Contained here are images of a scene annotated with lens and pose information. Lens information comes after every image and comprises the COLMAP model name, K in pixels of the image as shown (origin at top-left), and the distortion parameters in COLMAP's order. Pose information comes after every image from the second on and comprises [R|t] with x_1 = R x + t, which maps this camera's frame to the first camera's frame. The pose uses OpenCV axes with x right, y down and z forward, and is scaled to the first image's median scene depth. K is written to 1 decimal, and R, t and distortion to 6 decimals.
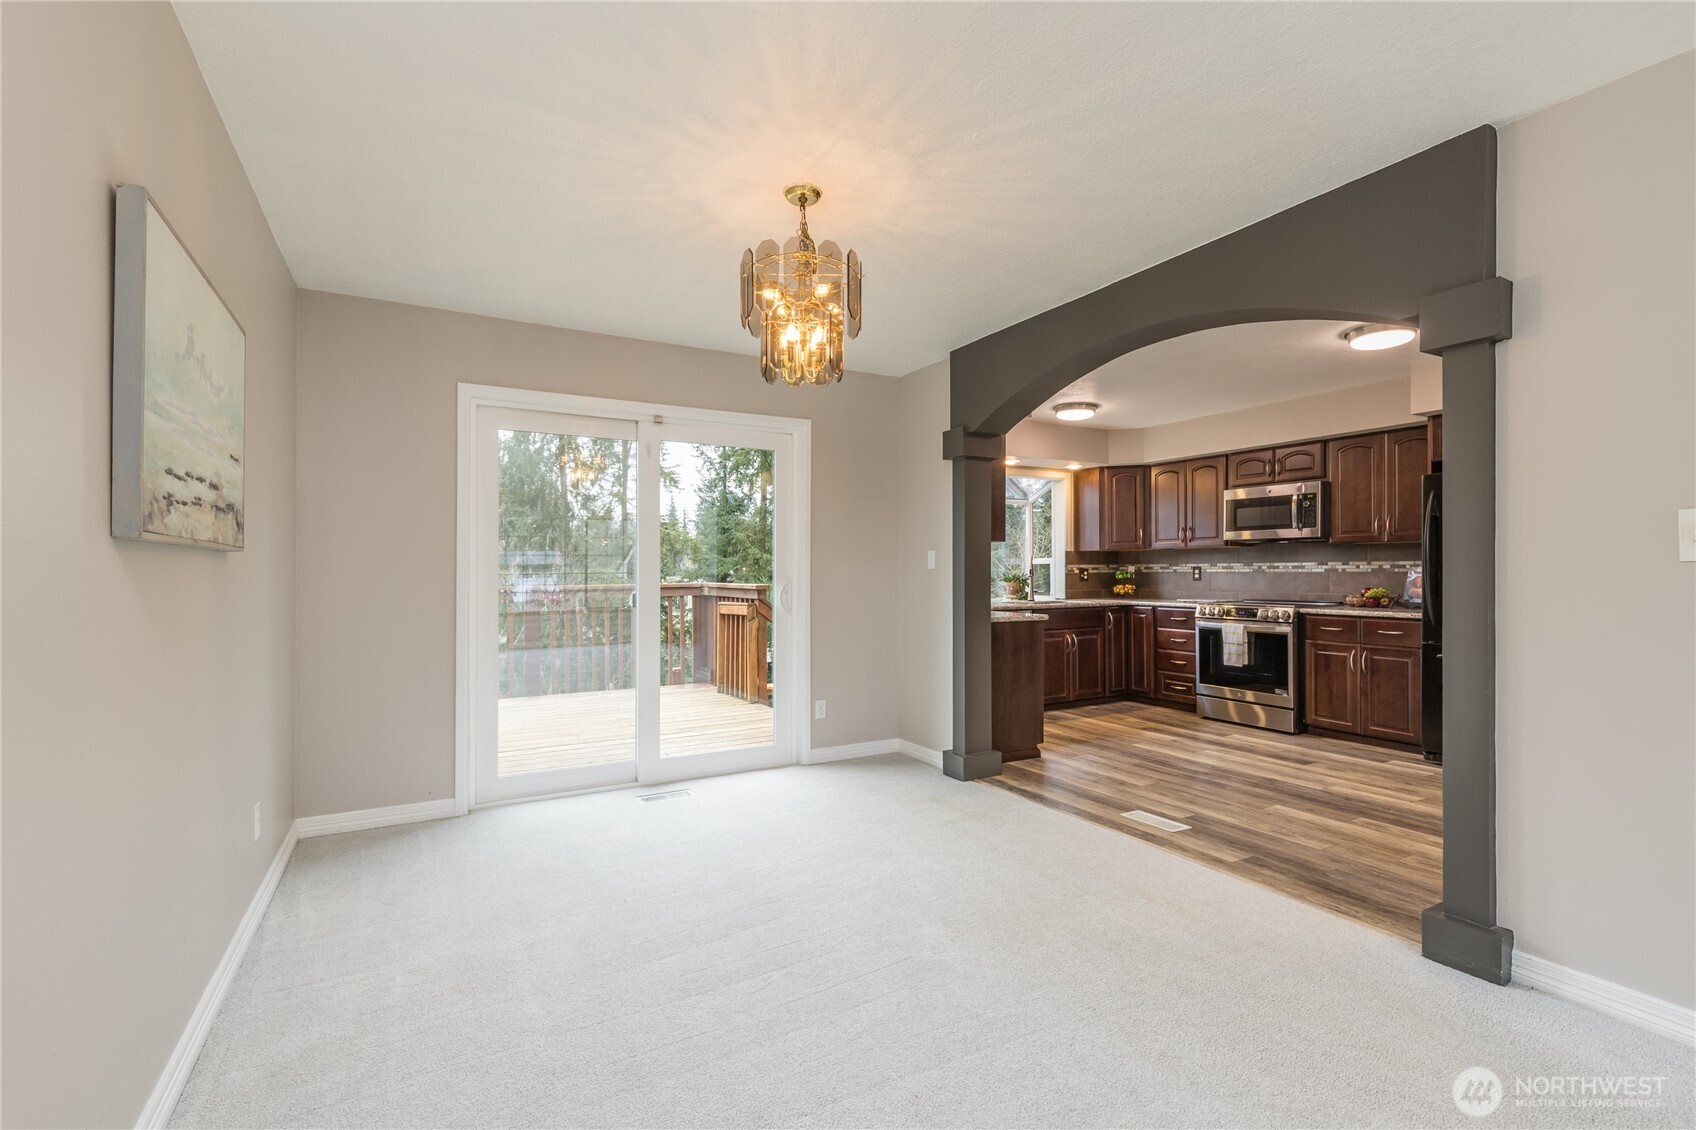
lens RADIAL K [[759.5, 0, 832.6], [0, 759.5, 572.5], [0, 0, 1]] dist [0.006916, -0.000914]
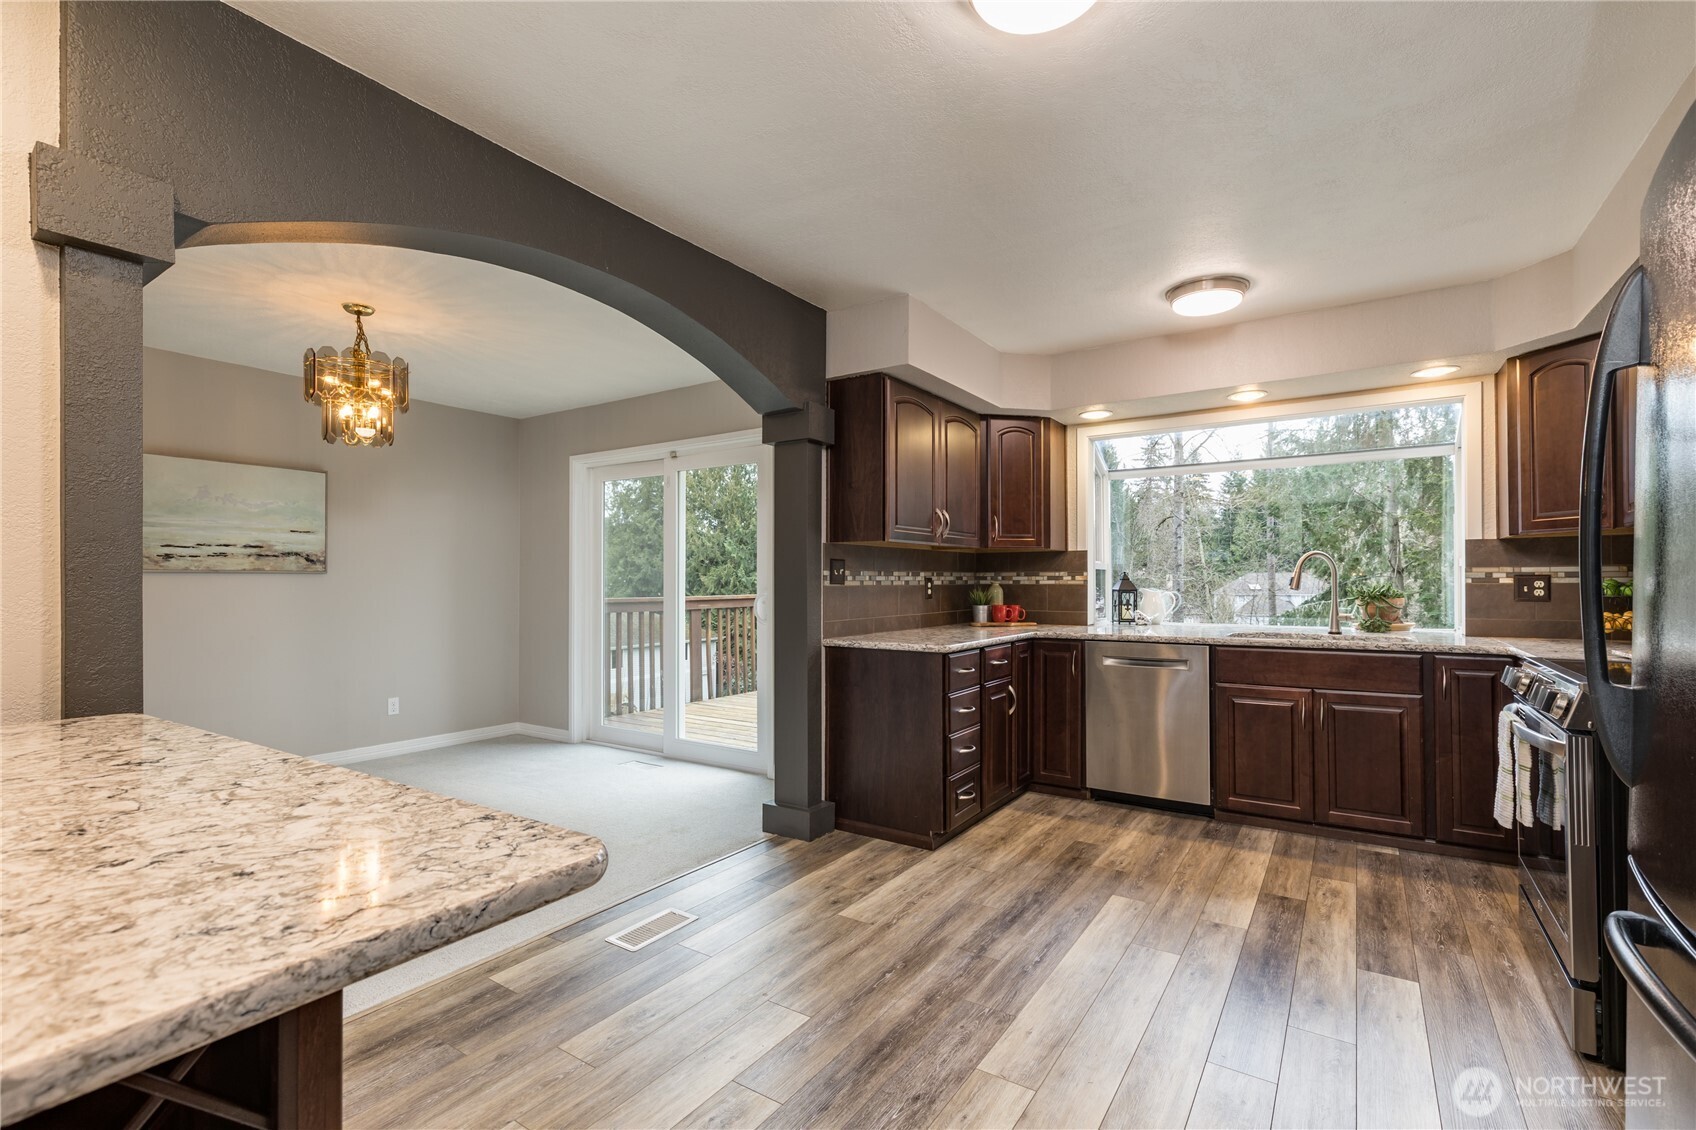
lens RADIAL K [[759.5, 0, 851.7], [0, 759.5, 575.1], [0, 0, 1]] dist [0.006916, -0.000914]
pose [[0.464393, -0.006484, -0.885605, 0.798968], [0.000127, 0.999974, -0.007255, -0.002169], [0.885629, 0.003257, 0.464382, 0.576484]]
